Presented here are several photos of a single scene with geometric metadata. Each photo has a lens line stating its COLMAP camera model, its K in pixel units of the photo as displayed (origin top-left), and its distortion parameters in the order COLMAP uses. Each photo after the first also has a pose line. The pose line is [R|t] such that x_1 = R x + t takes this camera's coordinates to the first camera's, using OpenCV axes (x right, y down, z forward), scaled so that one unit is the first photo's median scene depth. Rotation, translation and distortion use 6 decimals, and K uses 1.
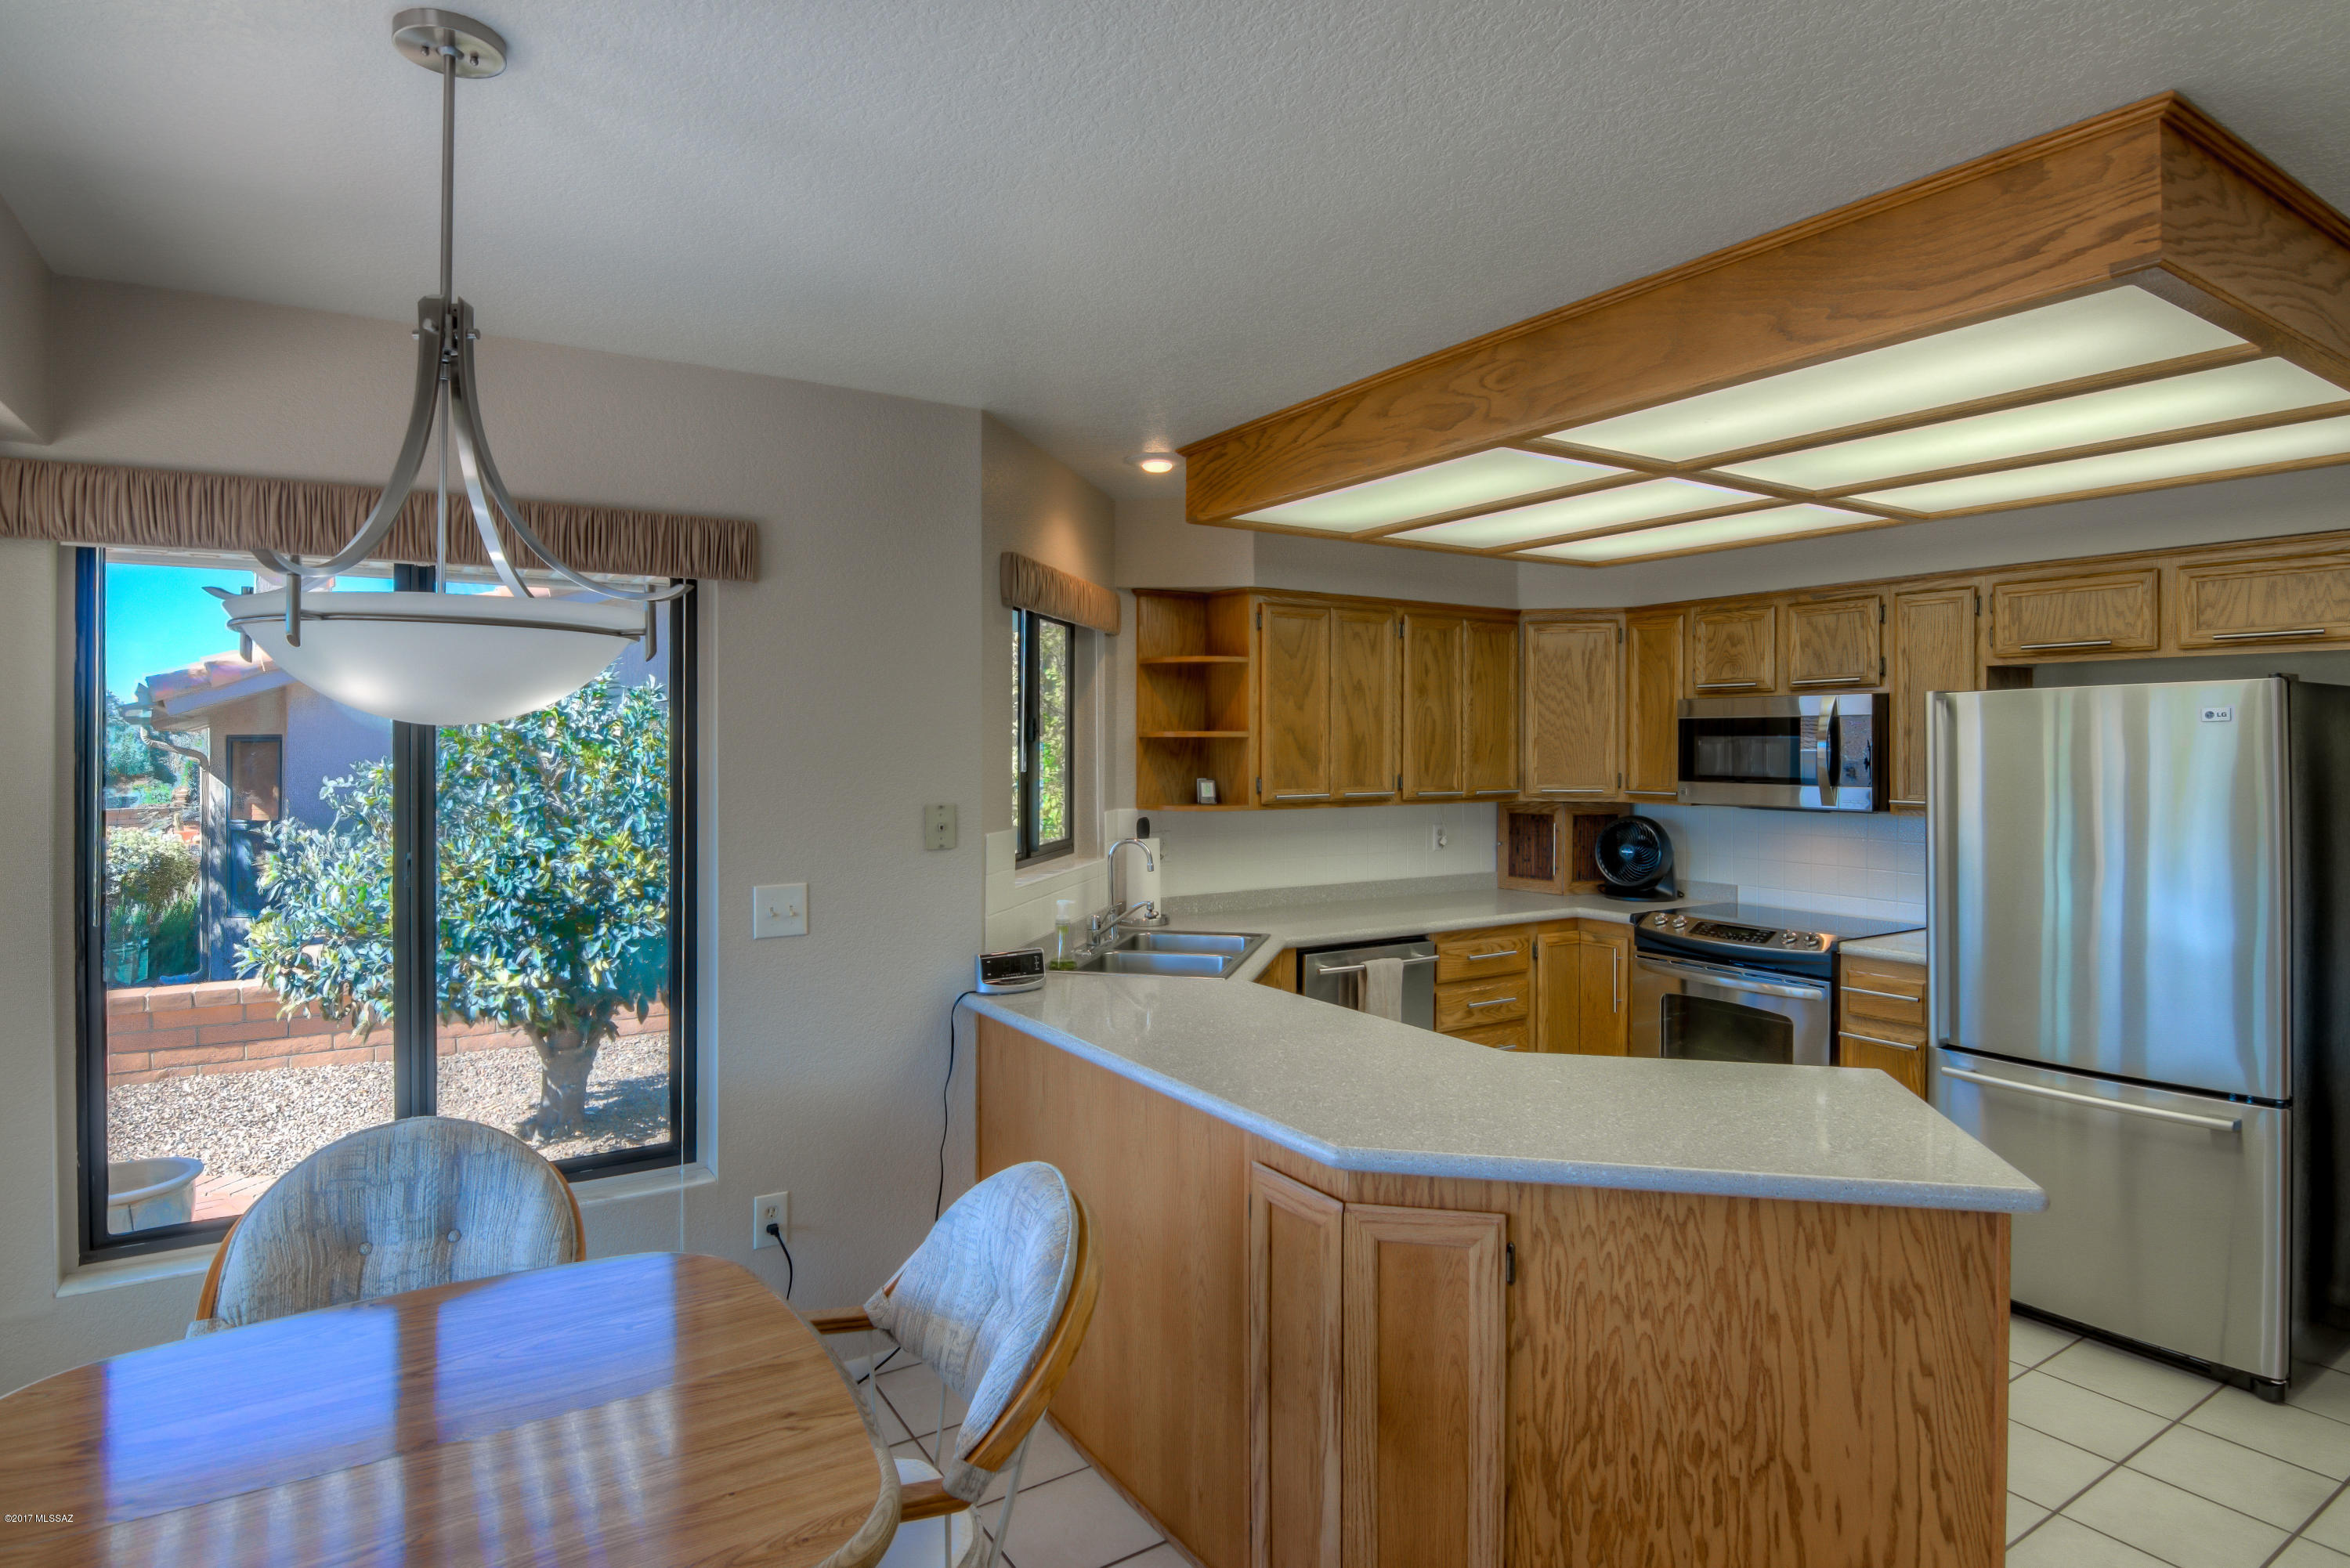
lens RADIAL K [[1260.2, 0, 1168.7], [0, 1260.2, 728.4], [0, 0, 1]] dist [-0.010372, -0.008522]
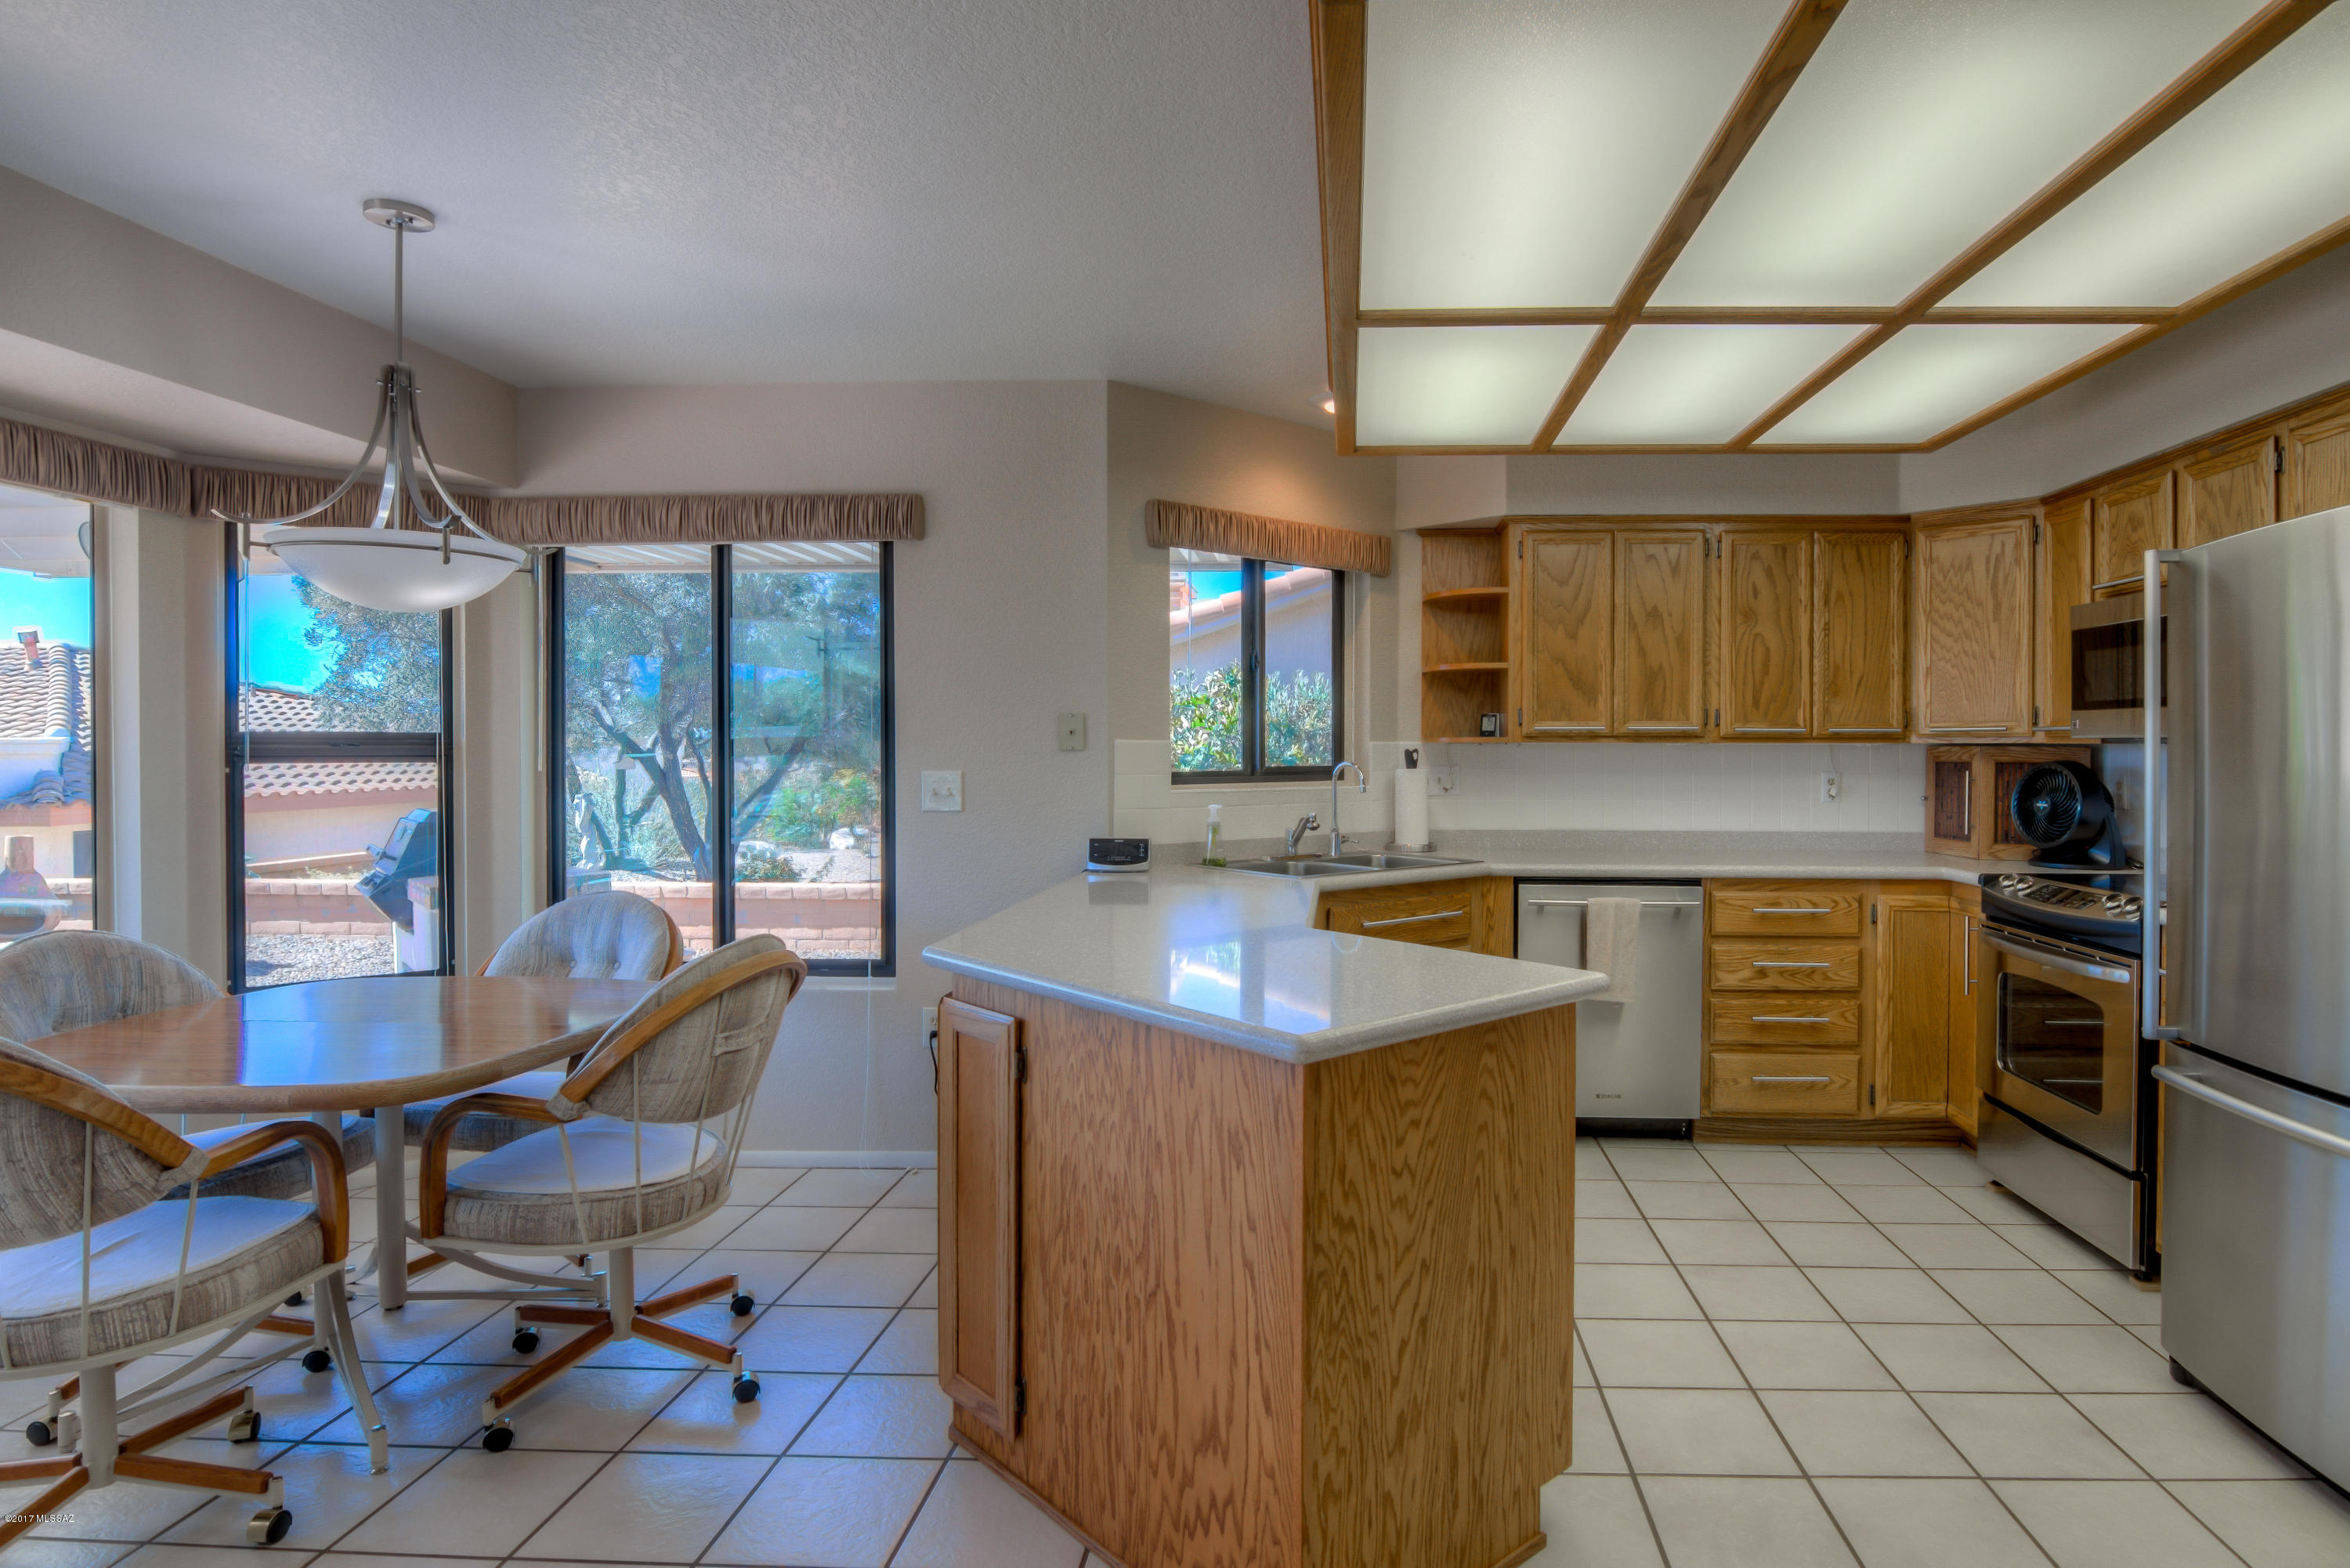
lens RADIAL K [[1260.2, 0, 1319.3], [0, 1260.2, 739.3], [0, 0, 1]] dist [-0.010372, -0.008522]
pose [[0.824286, -0.003986, -0.566159, 0.490172], [0.004497, 0.999990, -0.000492, 0.061509], [0.566156, -0.002141, 0.824296, 0.101476]]
